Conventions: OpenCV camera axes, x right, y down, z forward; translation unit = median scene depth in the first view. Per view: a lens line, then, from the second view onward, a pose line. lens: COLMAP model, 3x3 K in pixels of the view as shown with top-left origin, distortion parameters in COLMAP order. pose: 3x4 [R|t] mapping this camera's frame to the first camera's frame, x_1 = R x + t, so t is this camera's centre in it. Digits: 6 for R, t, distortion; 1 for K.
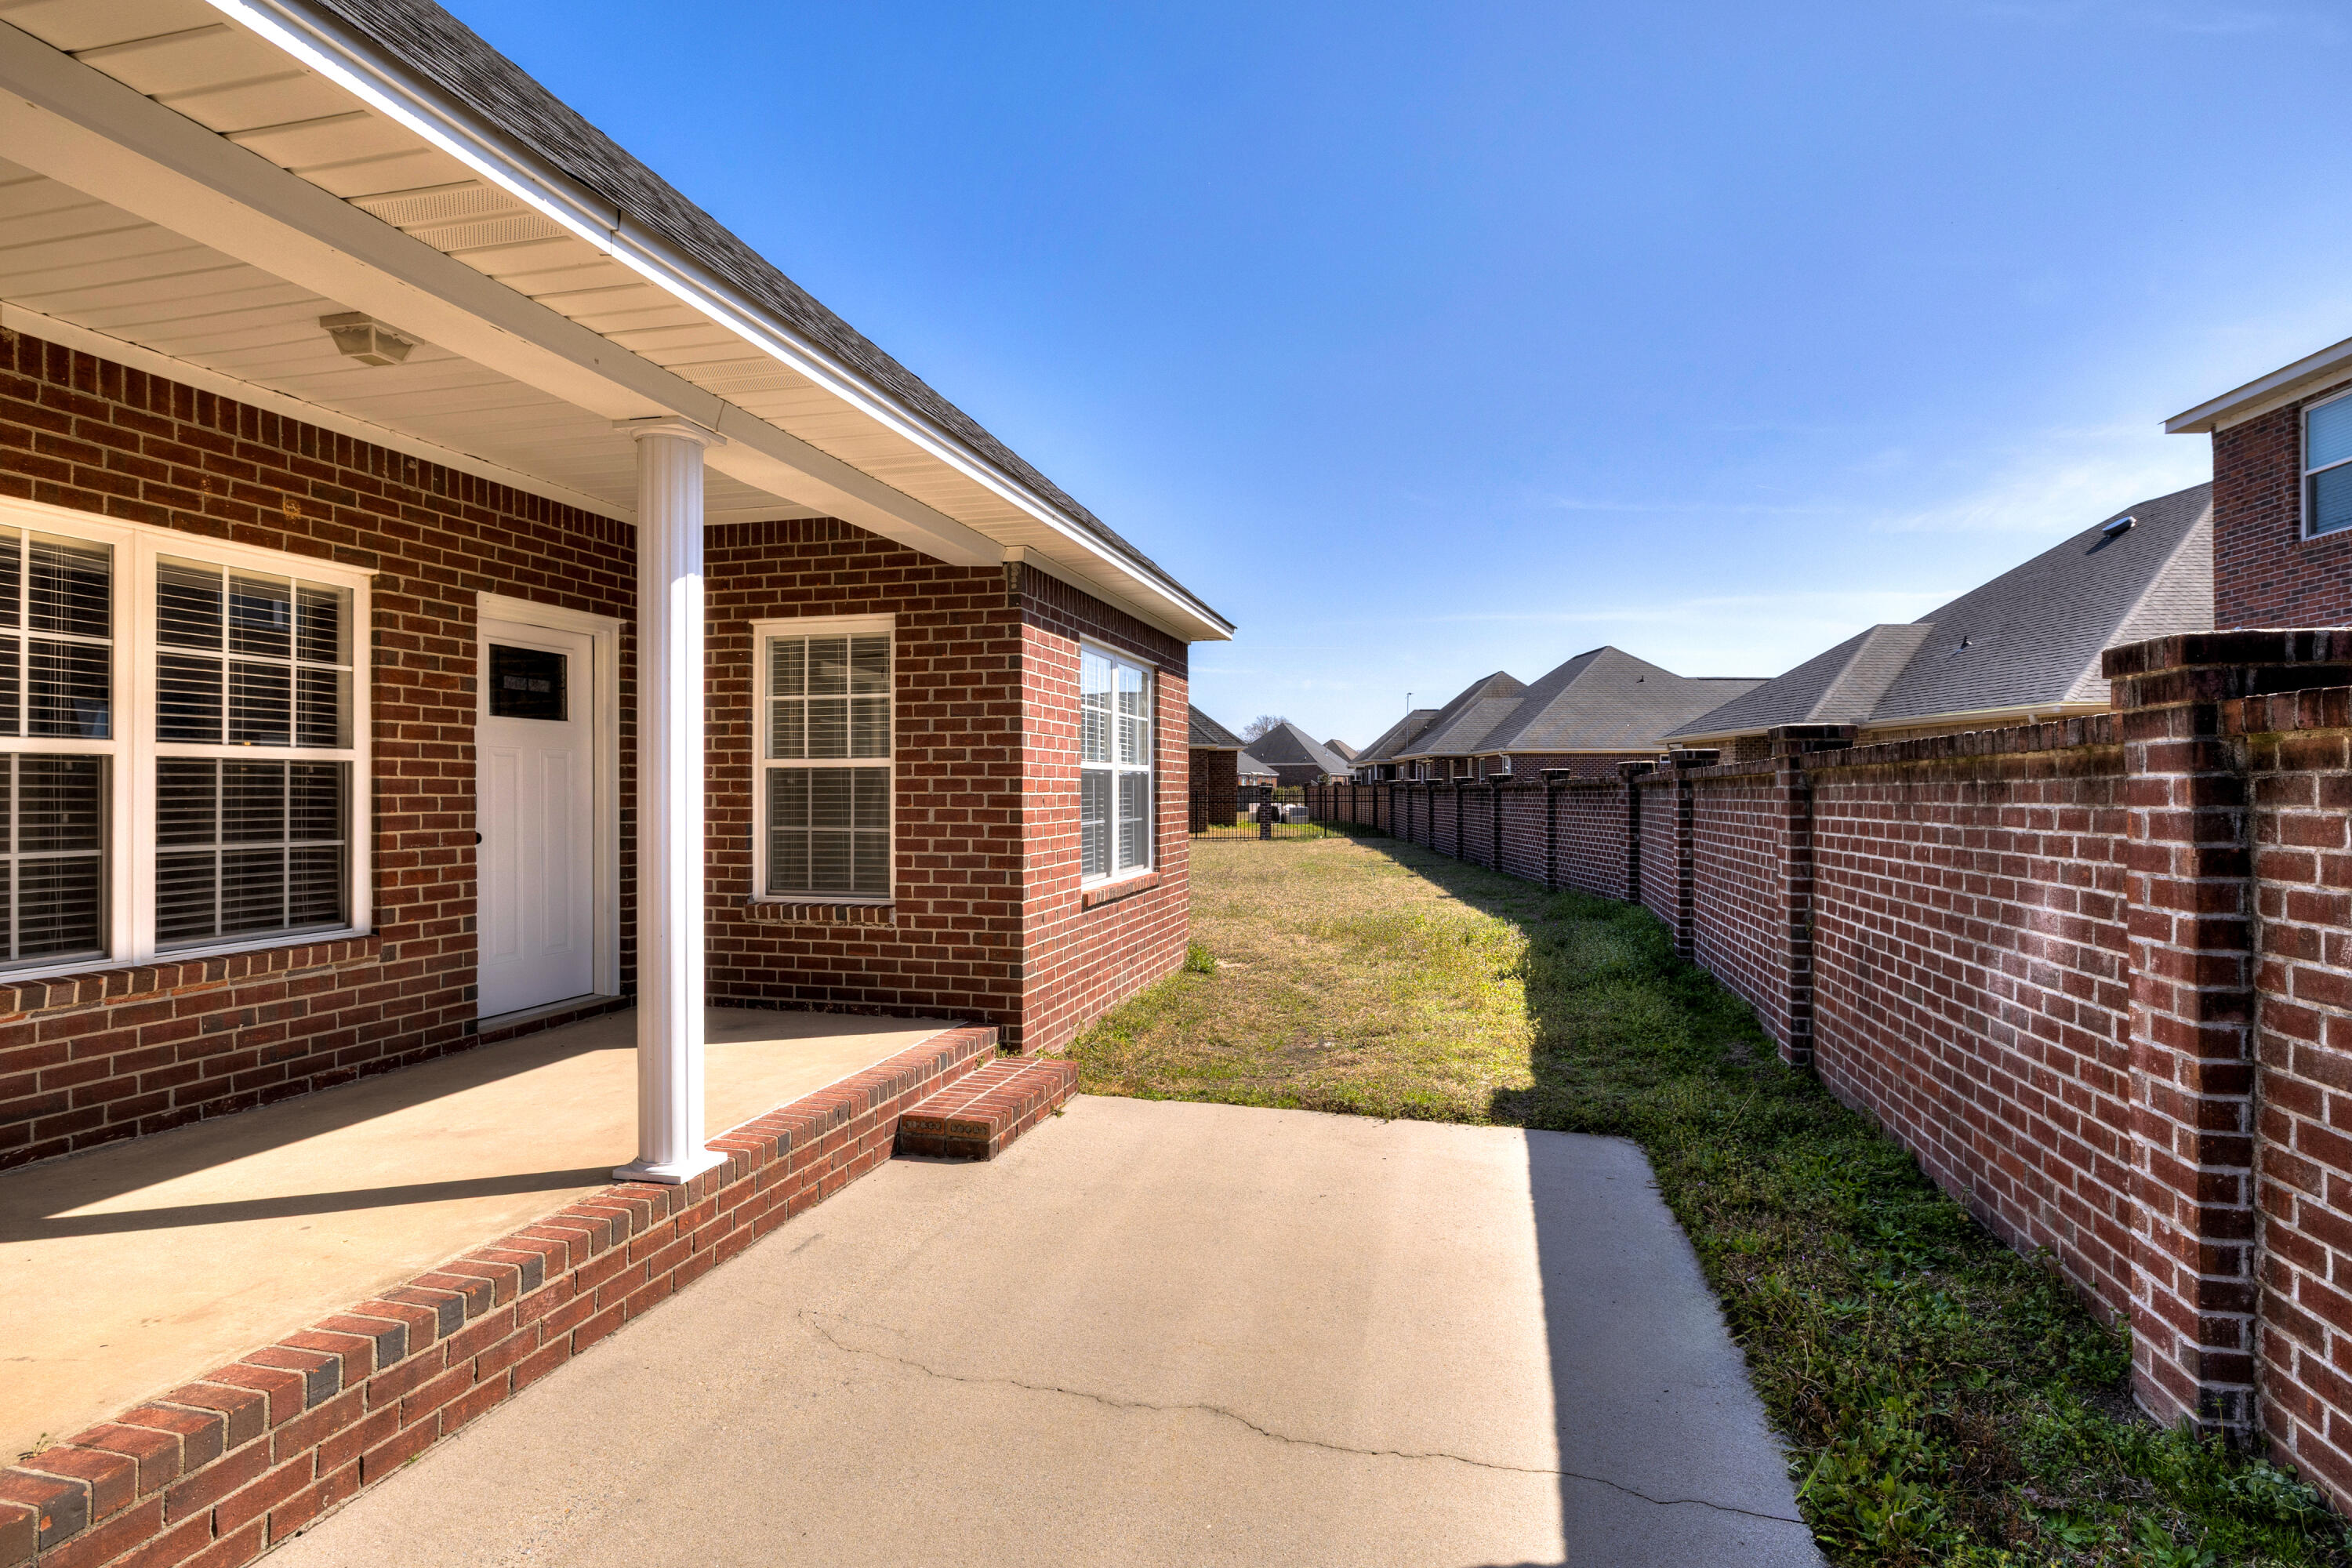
lens RADIAL K [[1171.6, 0, 1182.3], [0, 1171.6, 784.4], [0, 0, 1]] dist [-0.004332, -0.000386]
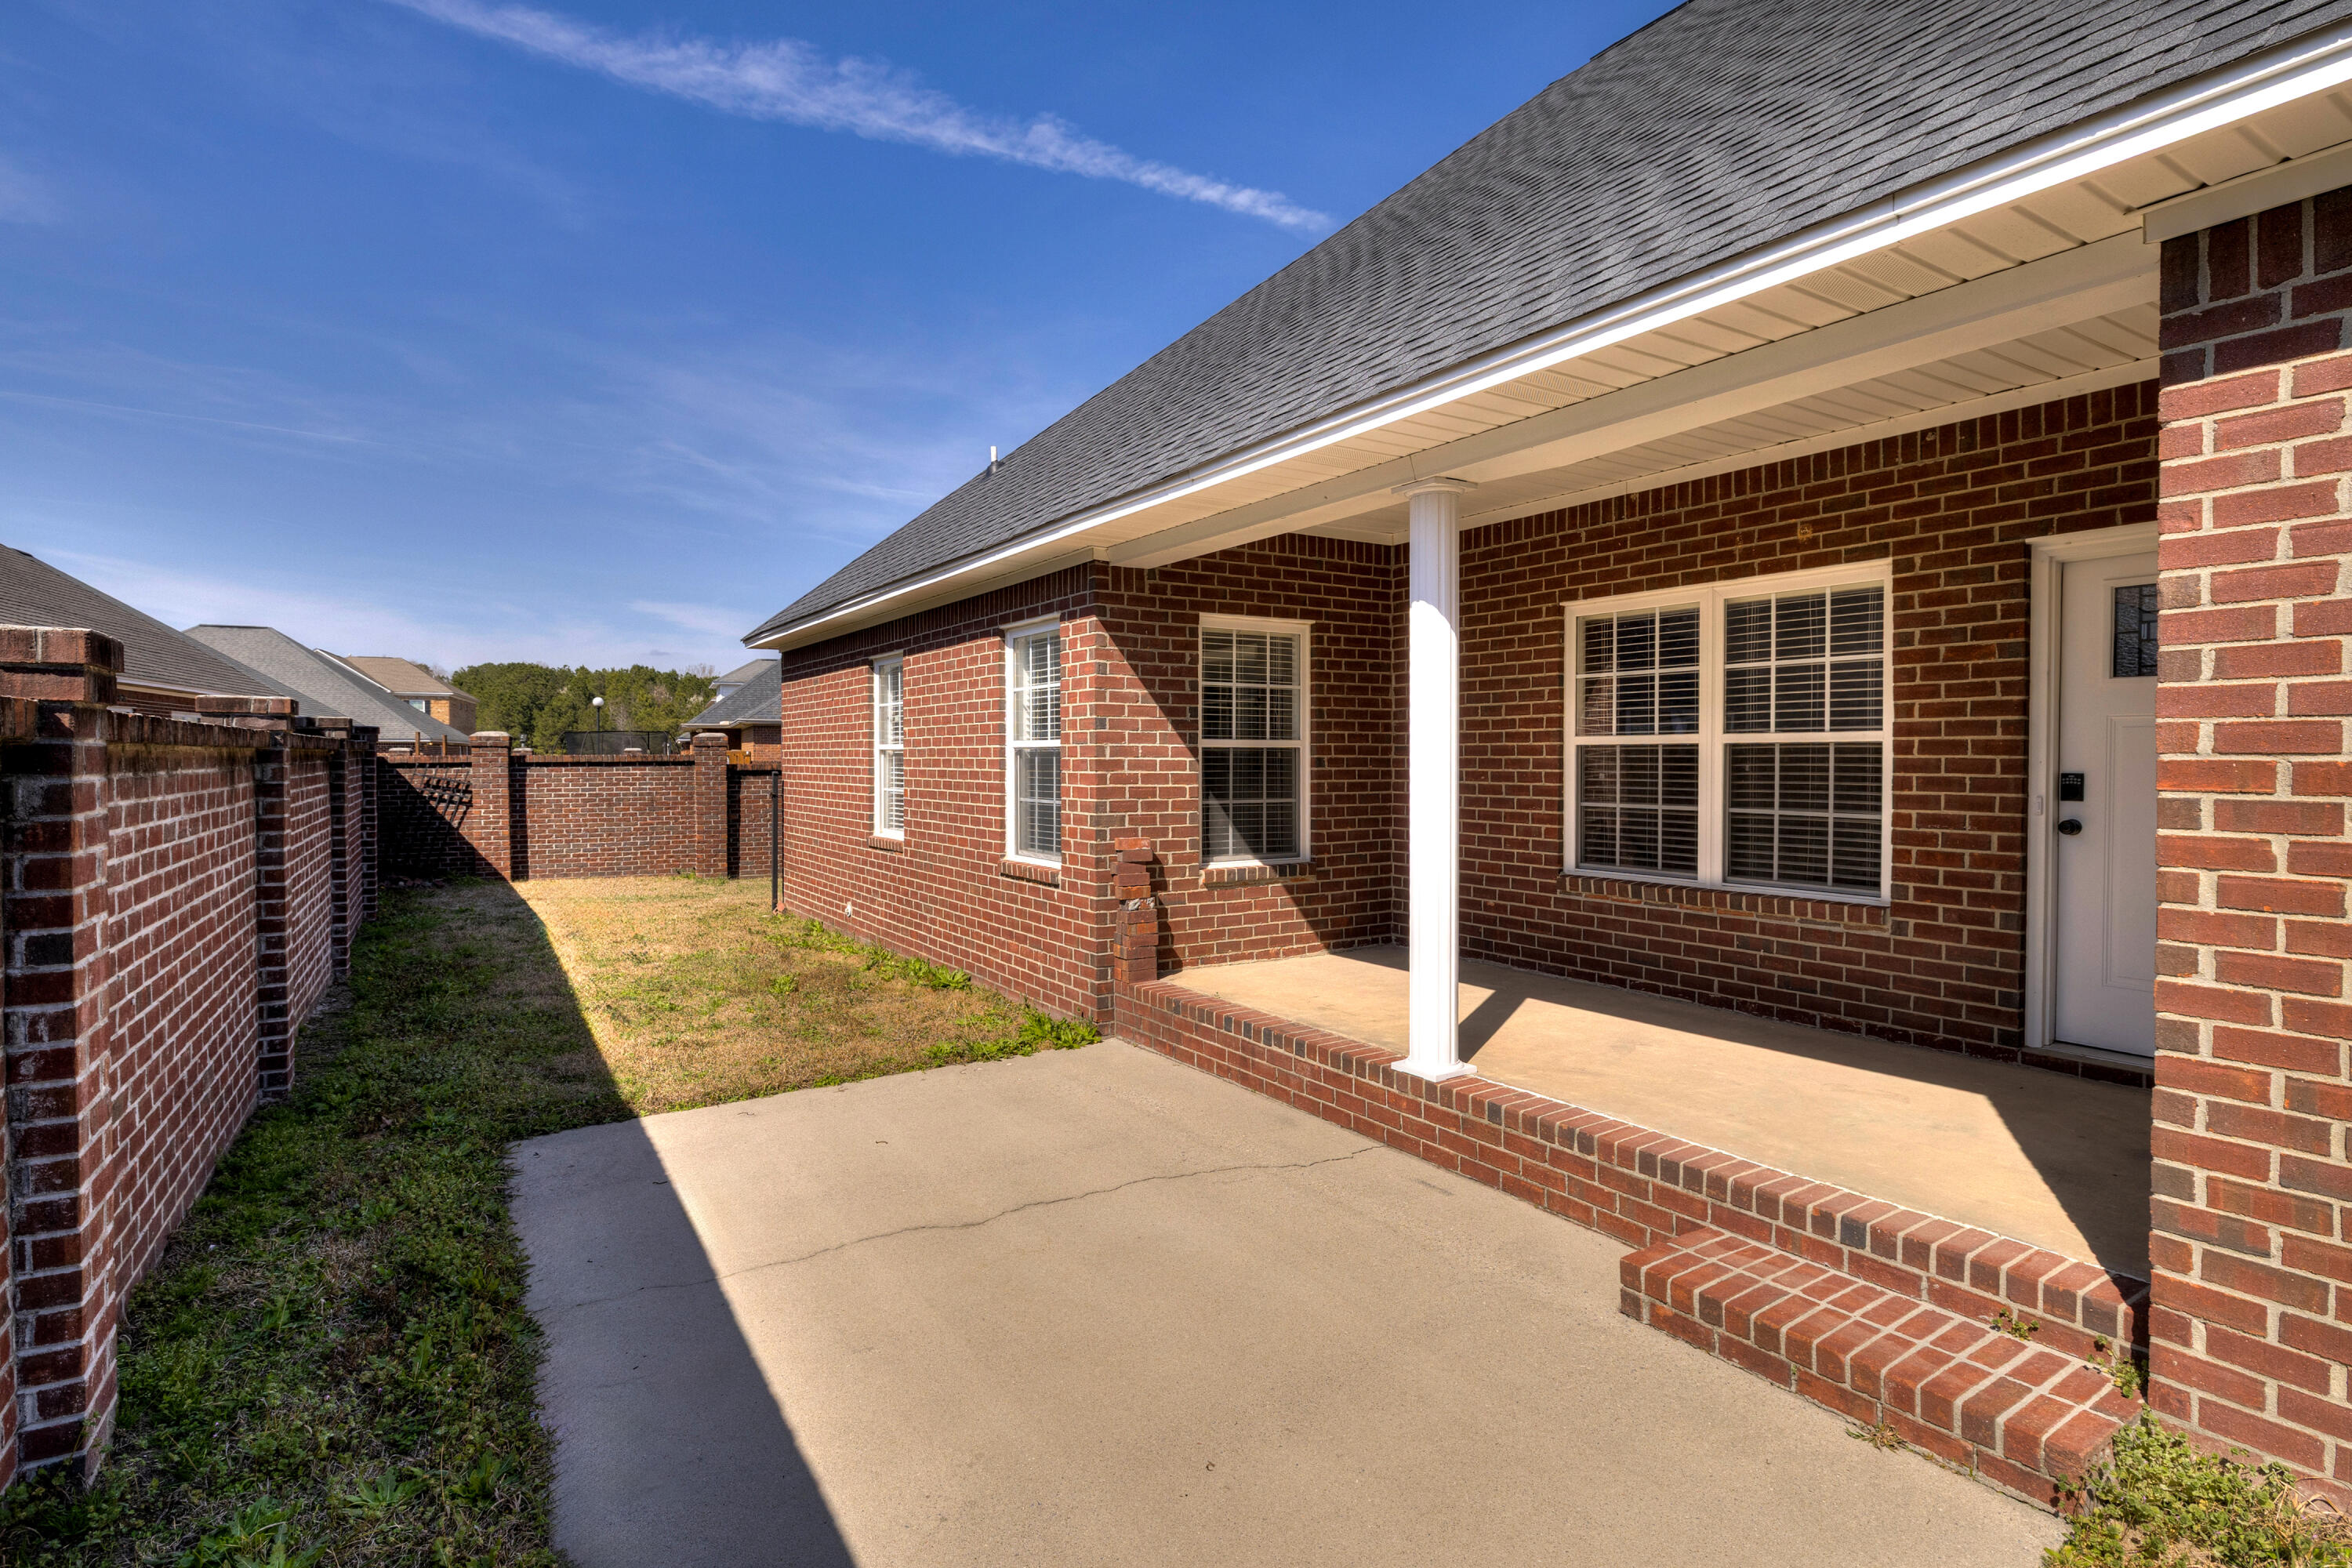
lens RADIAL K [[1171.6, 0, 1179.2], [0, 1171.6, 775.8], [0, 0, 1]] dist [-0.004332, -0.000386]
pose [[-0.688312, 0.015763, -0.725244, 0.567756], [0.005823, 0.999852, 0.016205, -0.010988], [0.725392, 0.006931, -0.688301, 1.416618]]
